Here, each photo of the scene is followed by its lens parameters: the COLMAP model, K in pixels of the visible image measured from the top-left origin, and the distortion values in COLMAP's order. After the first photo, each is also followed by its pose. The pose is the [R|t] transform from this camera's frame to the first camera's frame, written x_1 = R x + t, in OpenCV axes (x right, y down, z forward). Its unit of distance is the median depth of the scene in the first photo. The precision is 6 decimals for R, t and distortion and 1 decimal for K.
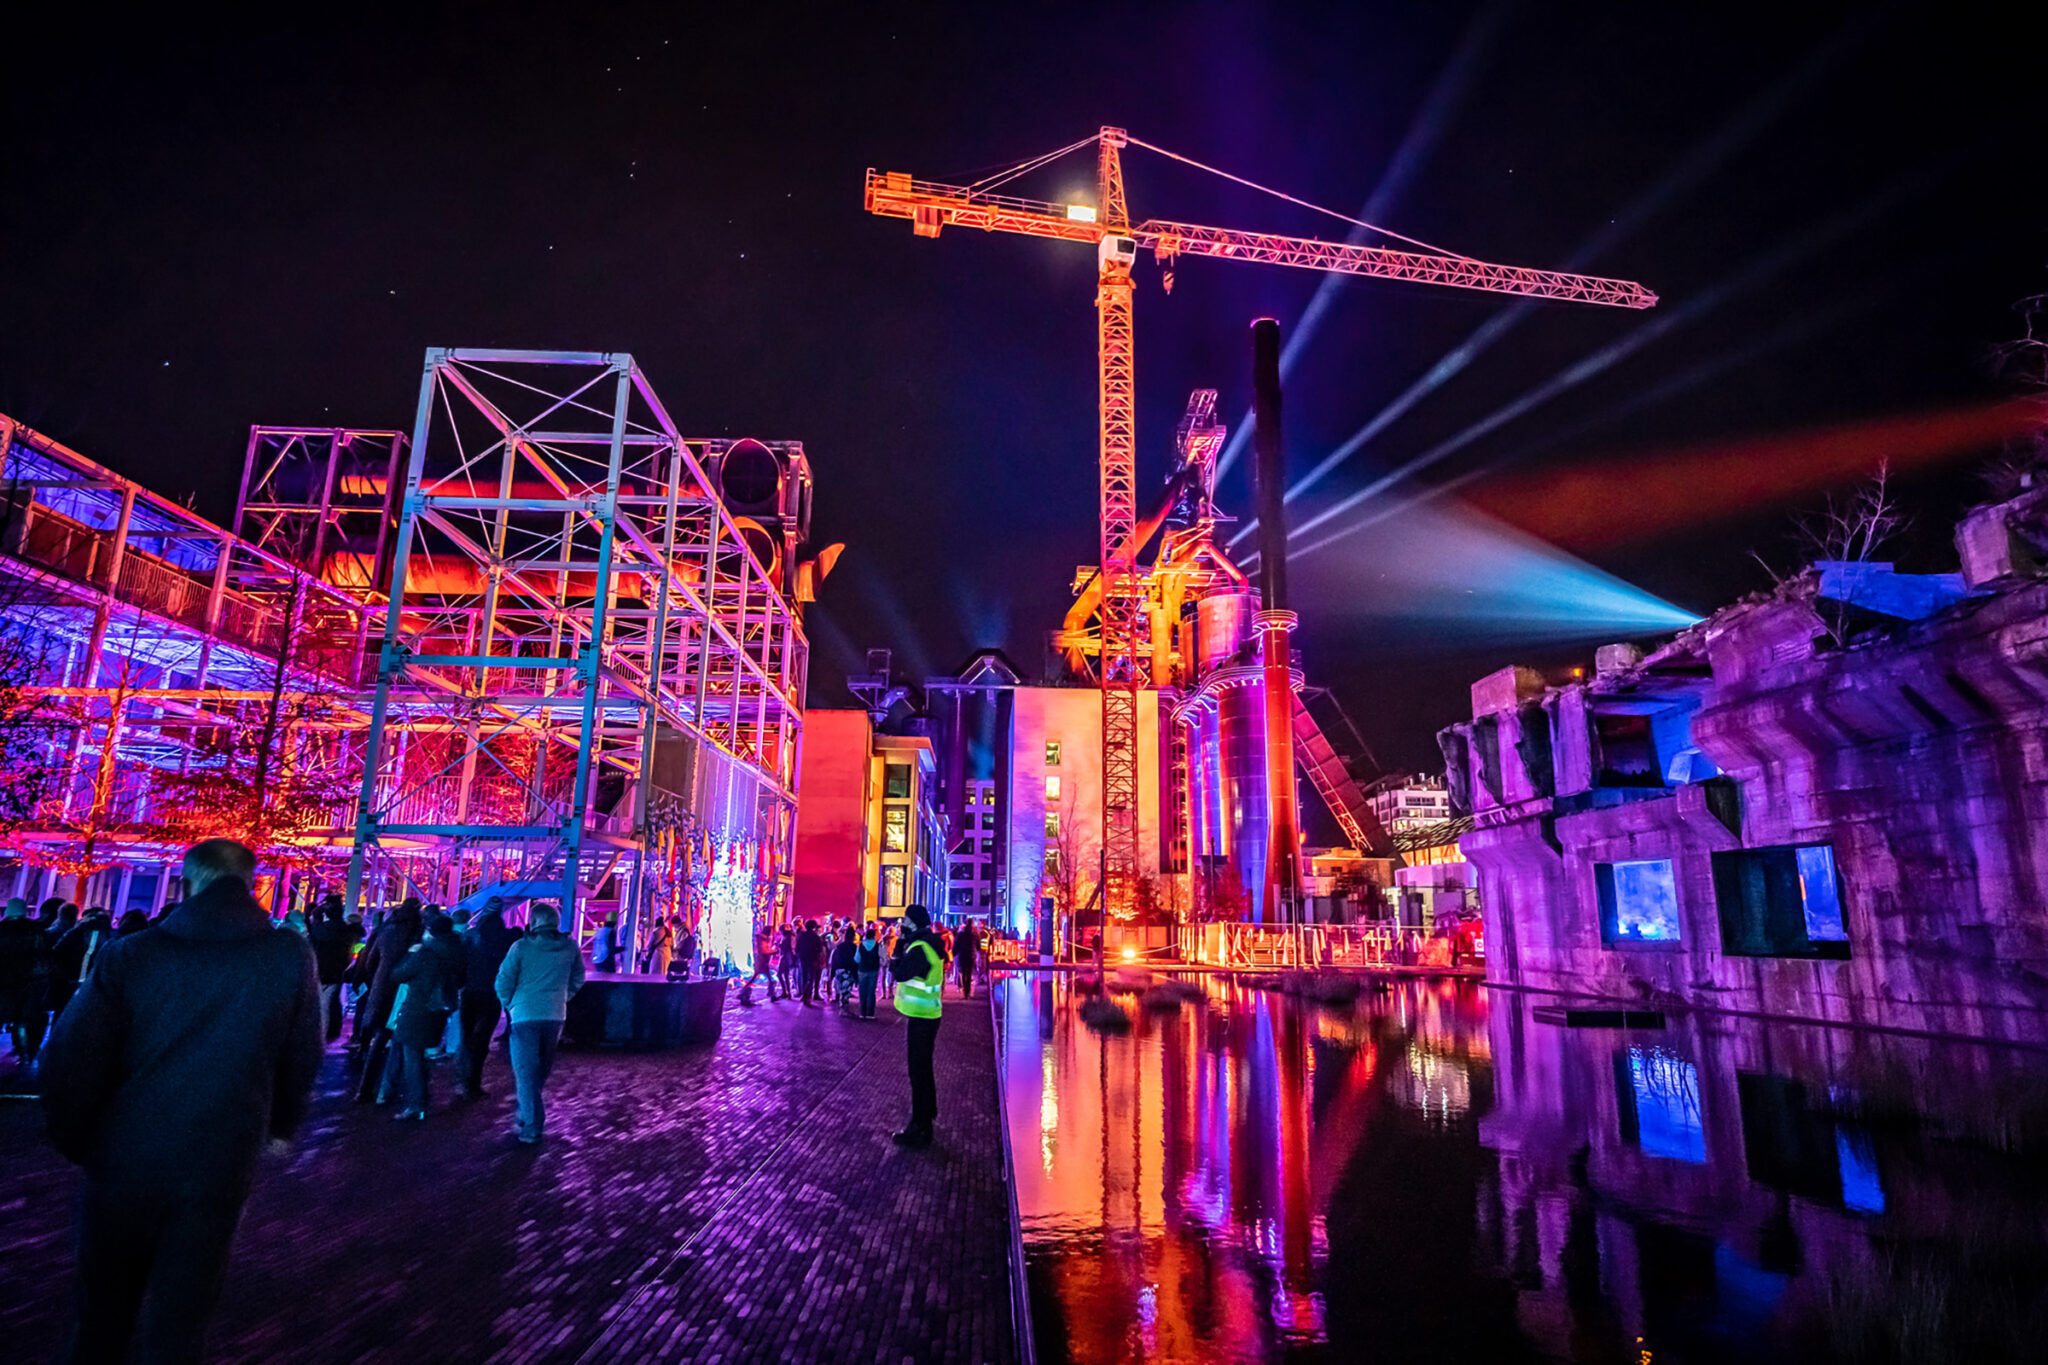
lens RADIAL K [[1076.6, 0, 1024.0], [0, 1076.6, 682.5], [0, 0, 1]] dist [0.032231, 0.000064]
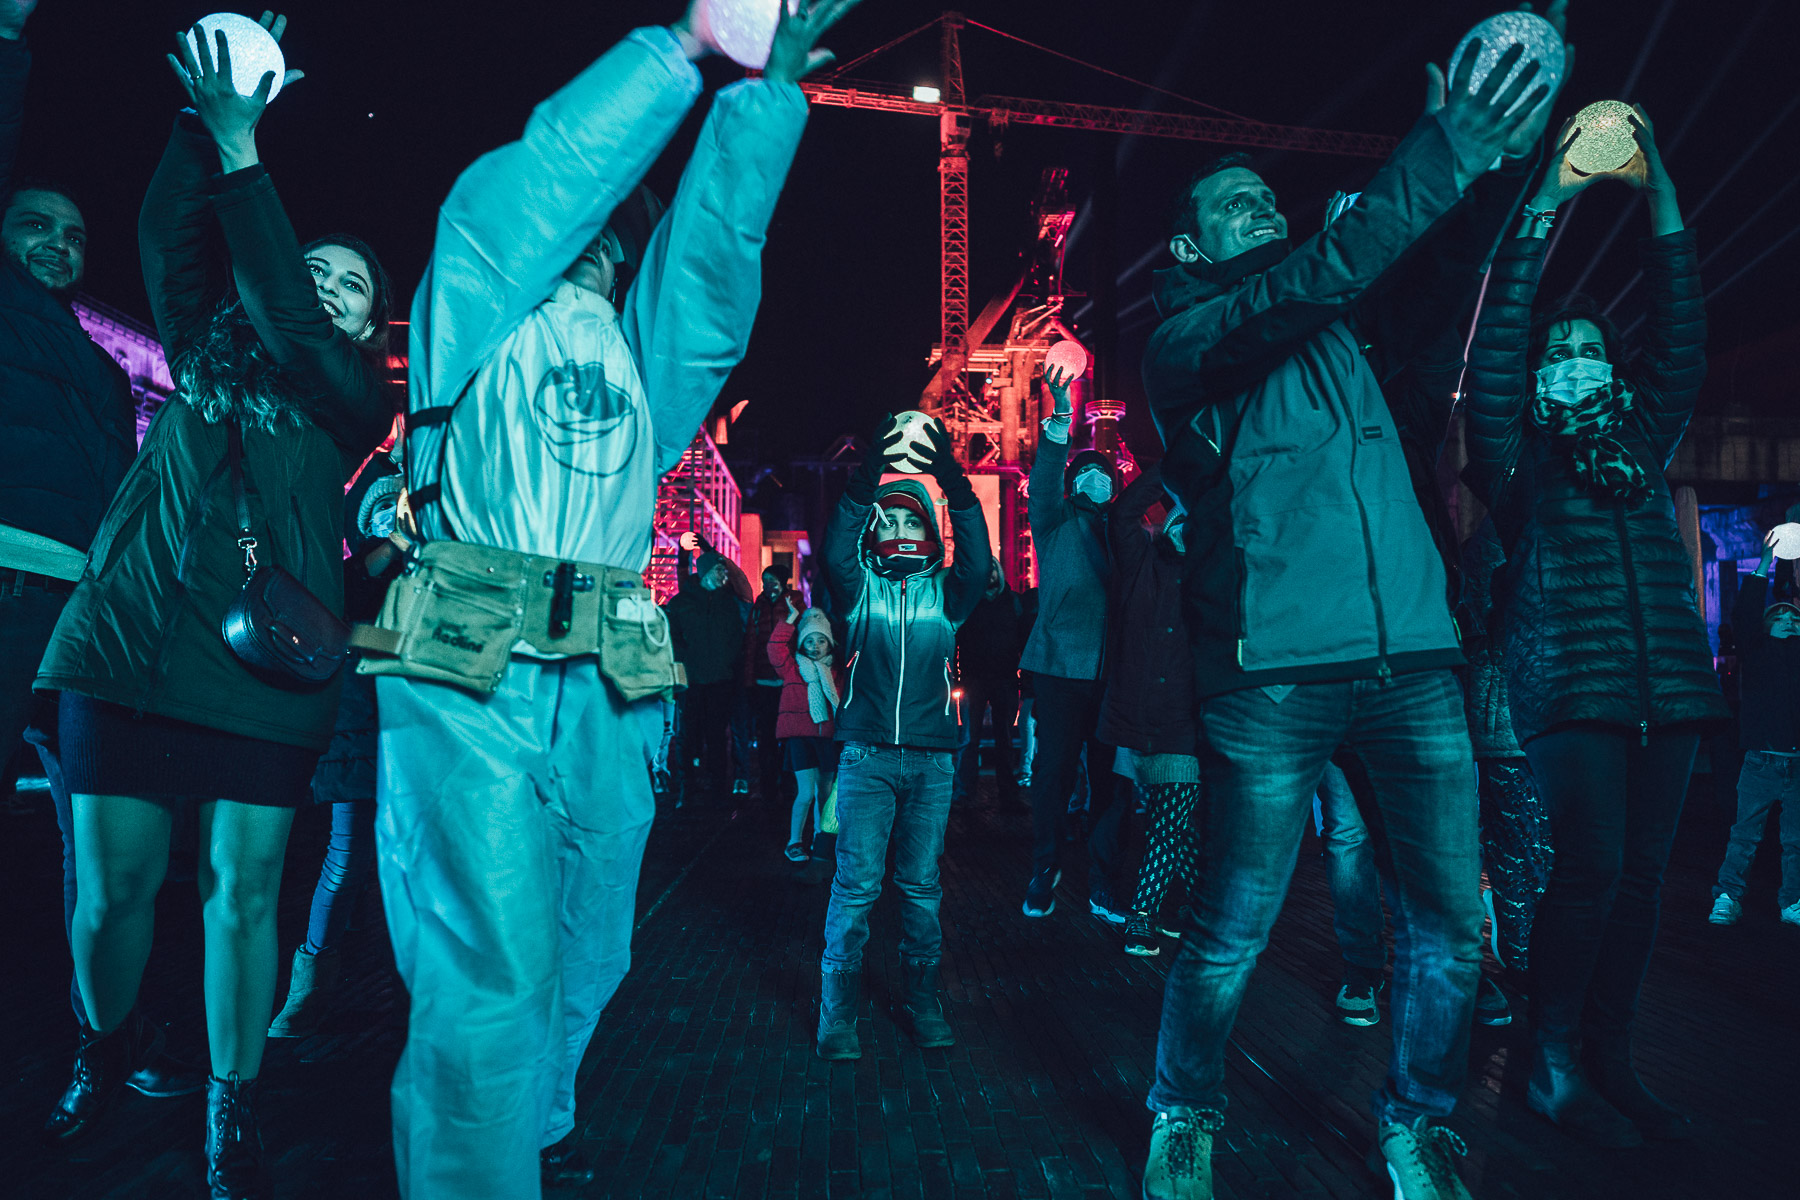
lens RADIAL K [[1198.5, 0, 900.0], [0, 1198.5, 600.0], [0, 0, 1]] dist [0.007402, 0.002044]
pose [[0.999891, -0.007767, 0.012589, 0.002941], [0.005780, 0.988538, 0.150862, -0.075534], [-0.013616, -0.150773, 0.988475, -0.387181]]
